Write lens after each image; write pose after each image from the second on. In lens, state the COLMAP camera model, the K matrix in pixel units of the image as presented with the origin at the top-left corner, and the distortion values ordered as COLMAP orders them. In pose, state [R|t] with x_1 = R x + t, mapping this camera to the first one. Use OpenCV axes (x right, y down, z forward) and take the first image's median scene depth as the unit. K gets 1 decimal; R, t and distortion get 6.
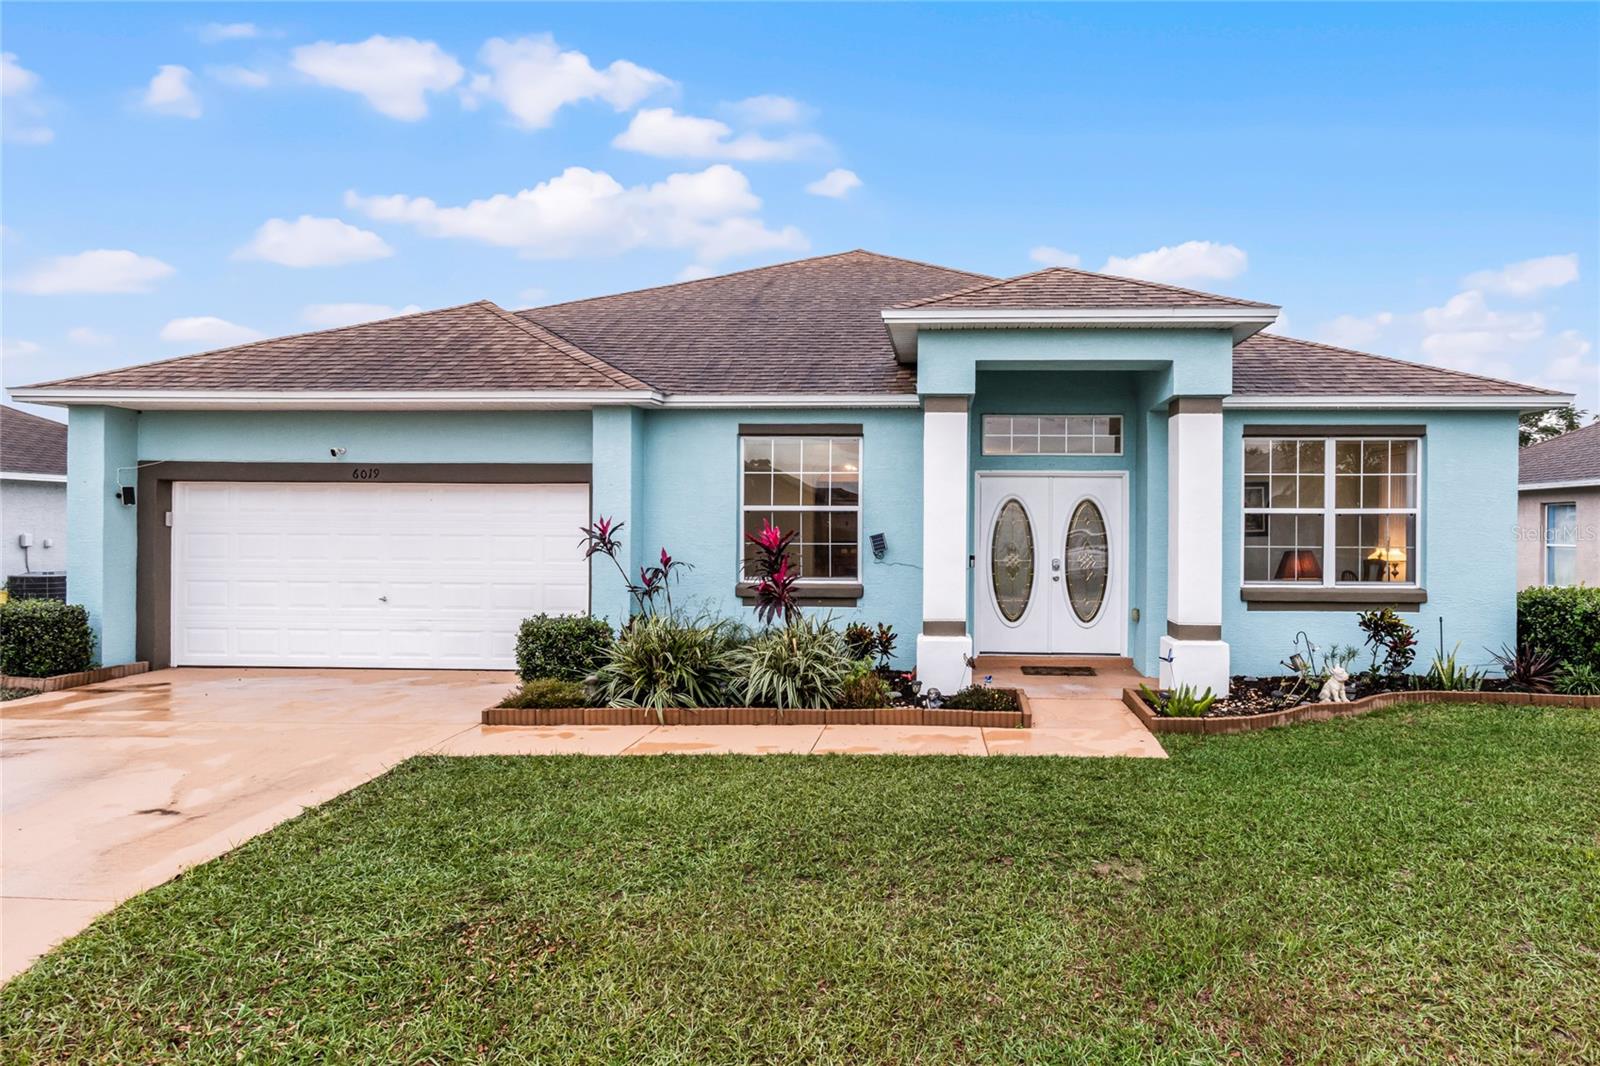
lens RADIAL K [[888.2, 0, 791.9], [0, 888.2, 522.9], [0, 0, 1]] dist [0.002028, 0.000438]
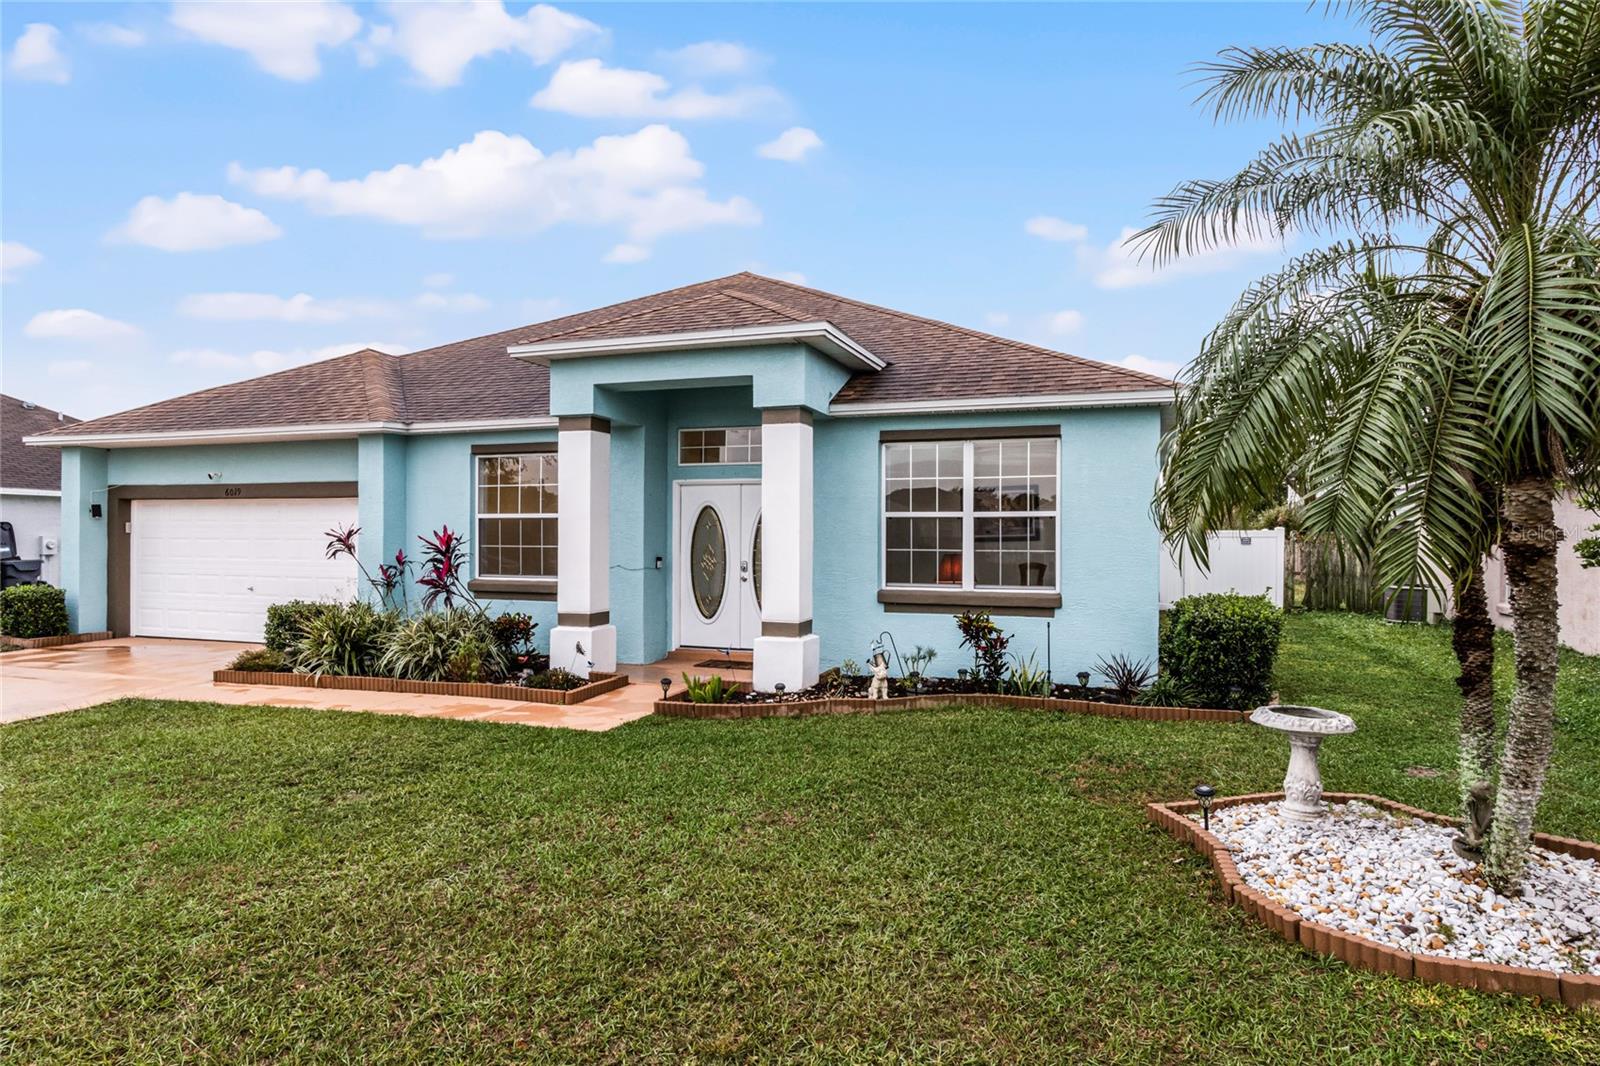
lens RADIAL K [[905.6, 0, 801.7], [0, 905.6, 532.0], [0, 0, 1]] dist [0.000658, -0.000215]
pose [[0.956058, -0.003317, -0.293160, 0.734579], [0.003958, 0.999991, 0.001593, 0.004510], [0.293152, -0.002684, 0.956062, -0.026992]]
